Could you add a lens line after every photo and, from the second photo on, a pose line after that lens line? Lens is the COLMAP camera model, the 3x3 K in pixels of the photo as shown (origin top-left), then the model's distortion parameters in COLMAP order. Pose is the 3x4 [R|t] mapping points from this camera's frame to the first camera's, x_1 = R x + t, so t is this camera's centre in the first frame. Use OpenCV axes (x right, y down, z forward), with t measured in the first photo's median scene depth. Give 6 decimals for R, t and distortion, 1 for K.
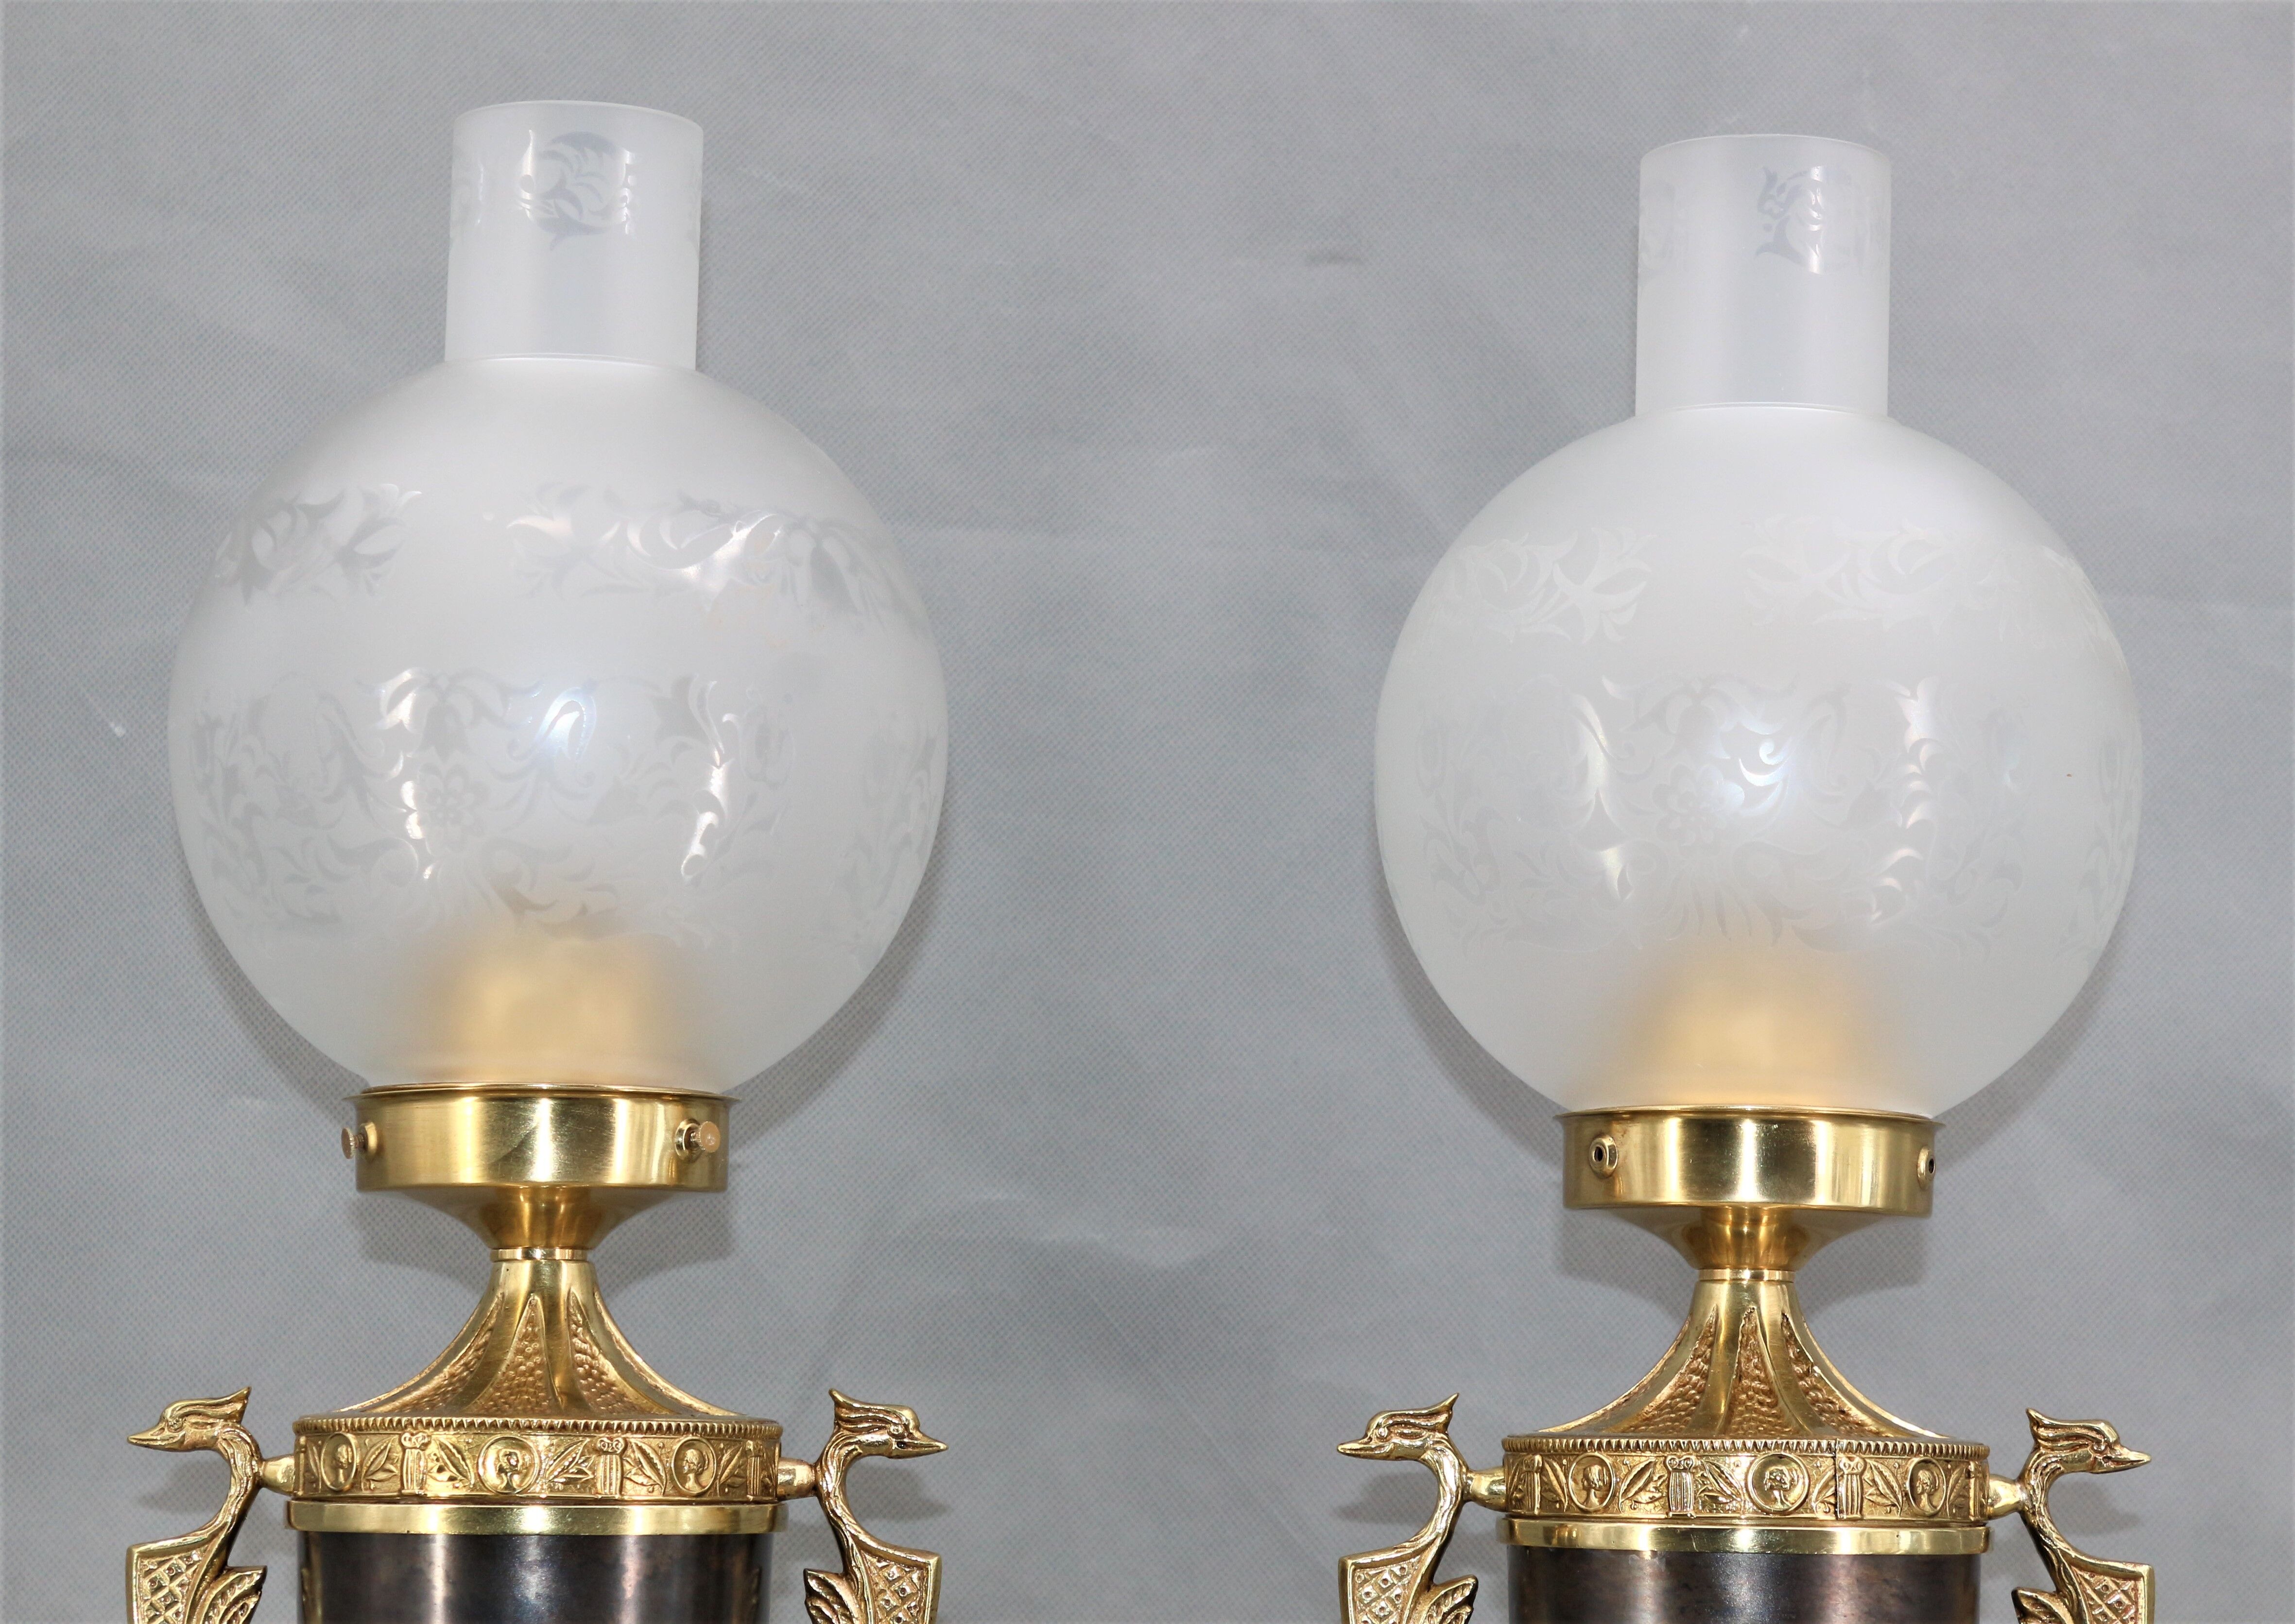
lens RADIAL K [[6188.0, 0, 1147.5], [0, 6188.0, 812.0], [0, 0, 1]] dist [0.138067, 0.684314]
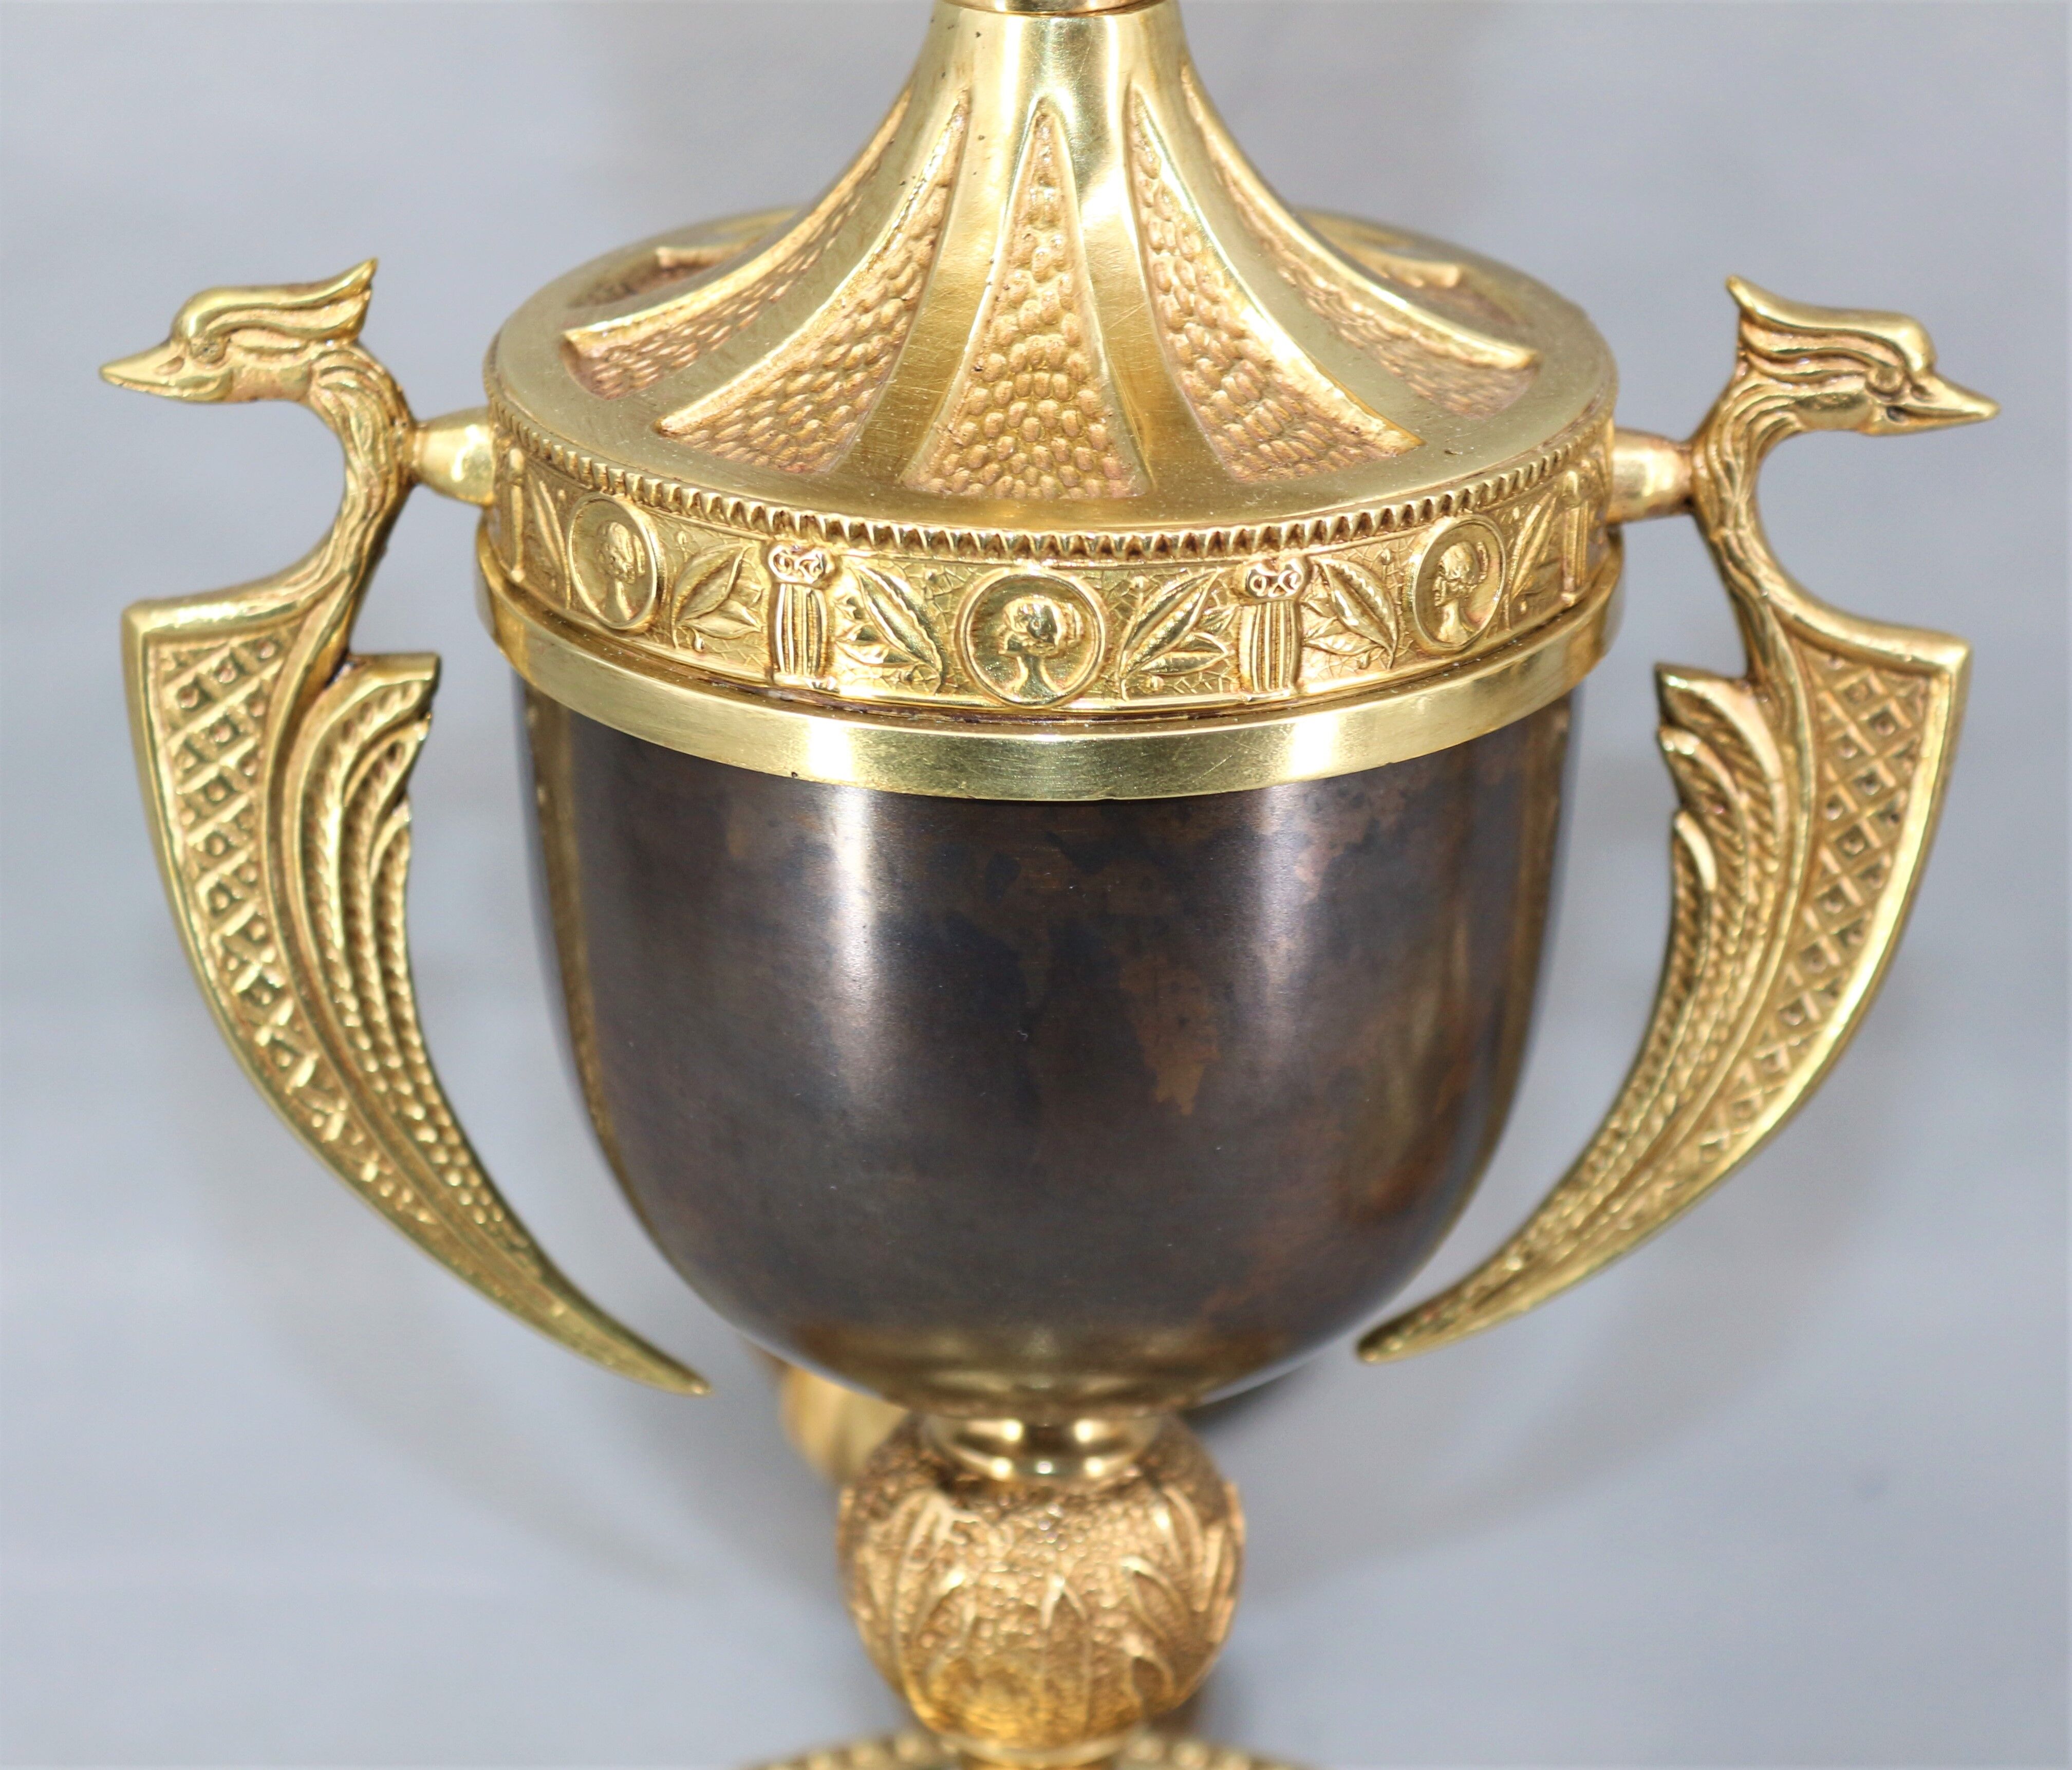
lens RADIAL K [[6439.2, 0, 1036.0], [0, 6439.2, 885.0], [0, 0, 1]] dist [0.194082, 0.655212]
pose [[0.999925, 0.000200, -0.012235, -0.093910], [0.005622, 0.880594, 0.473838, -0.081314], [0.010869, -0.473871, 0.880527, 0.591505]]
